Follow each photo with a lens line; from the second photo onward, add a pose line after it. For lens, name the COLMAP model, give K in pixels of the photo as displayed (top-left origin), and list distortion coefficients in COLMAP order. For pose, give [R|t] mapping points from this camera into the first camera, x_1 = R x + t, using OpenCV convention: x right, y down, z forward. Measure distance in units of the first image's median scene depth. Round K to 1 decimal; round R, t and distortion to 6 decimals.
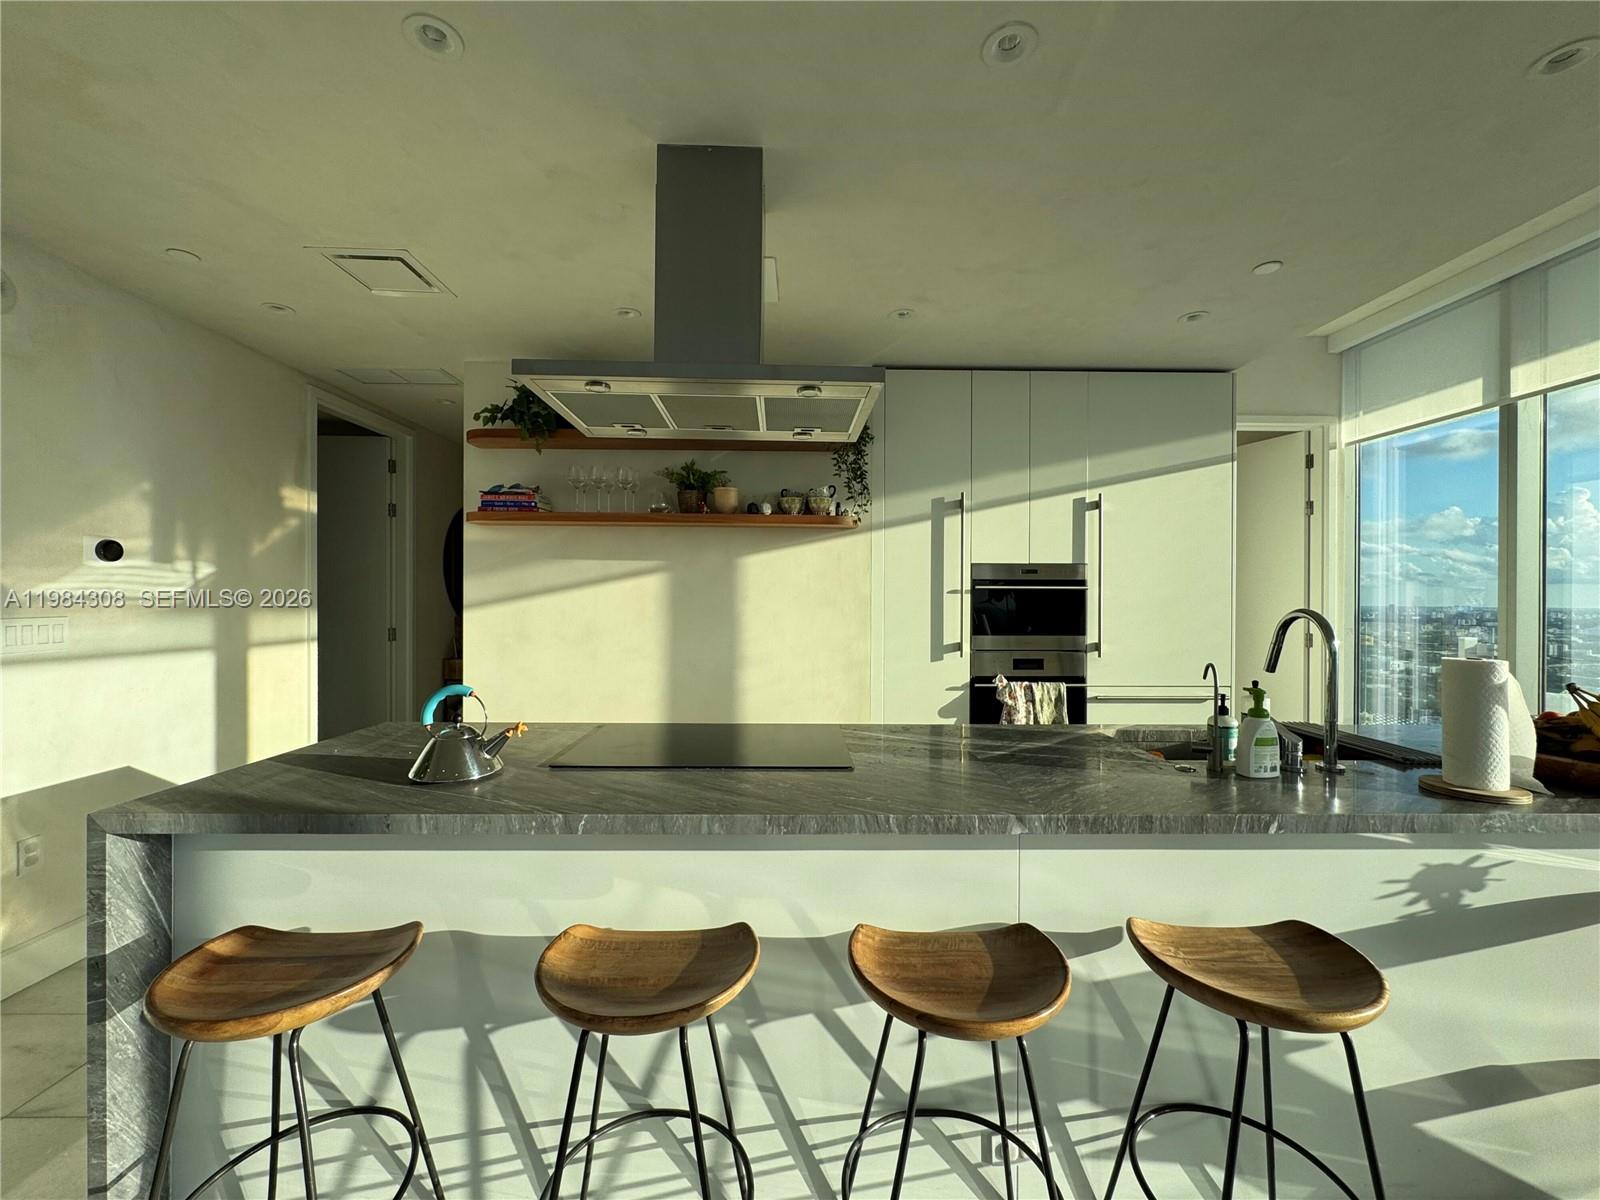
lens RADIAL K [[640.6, 0, 801.1], [0, 640.6, 599.1], [0, 0, 1]] dist [-0.002335, 0.000296]
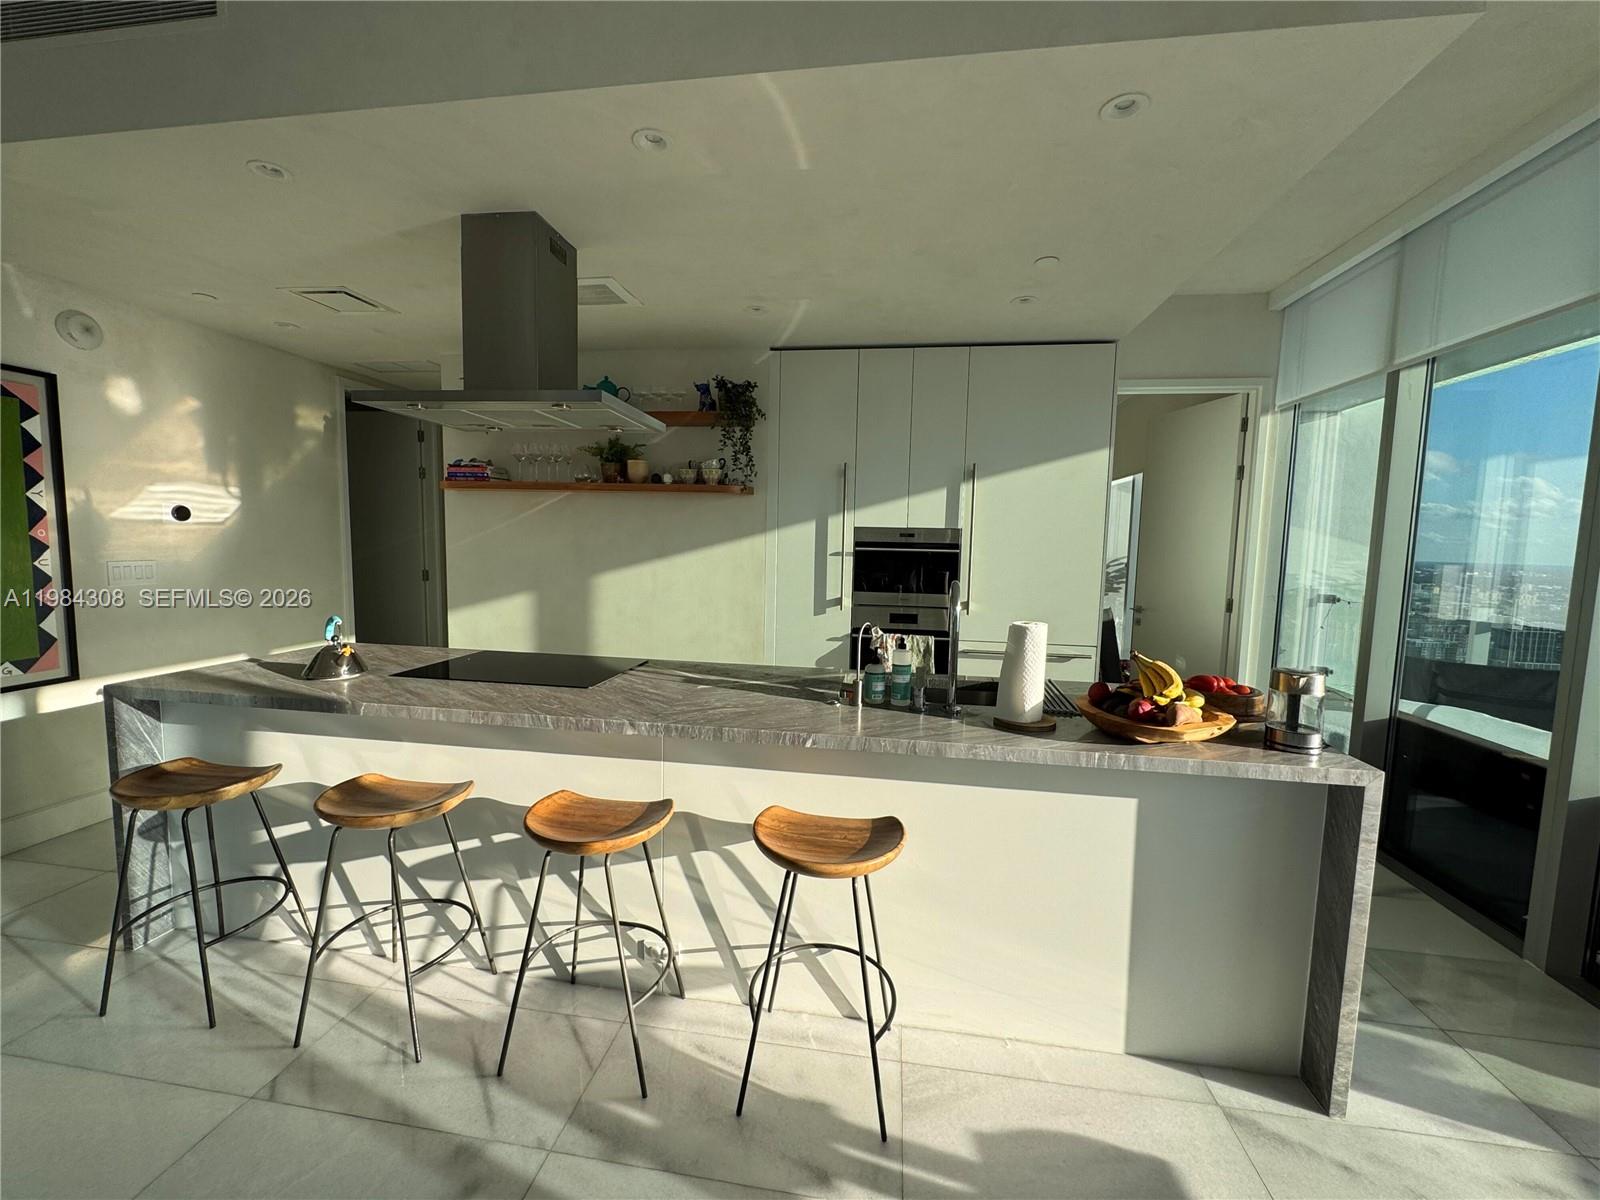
lens RADIAL K [[640.6, 0, 801.1], [0, 640.6, 599.1], [0, 0, 1]] dist [-0.002335, 0.000296]
pose [[0.986328, 0.032188, -0.161620, 0.362056], [-0.018340, 0.996087, 0.086459, -0.025710], [0.163770, -0.082313, 0.983058, -0.124887]]
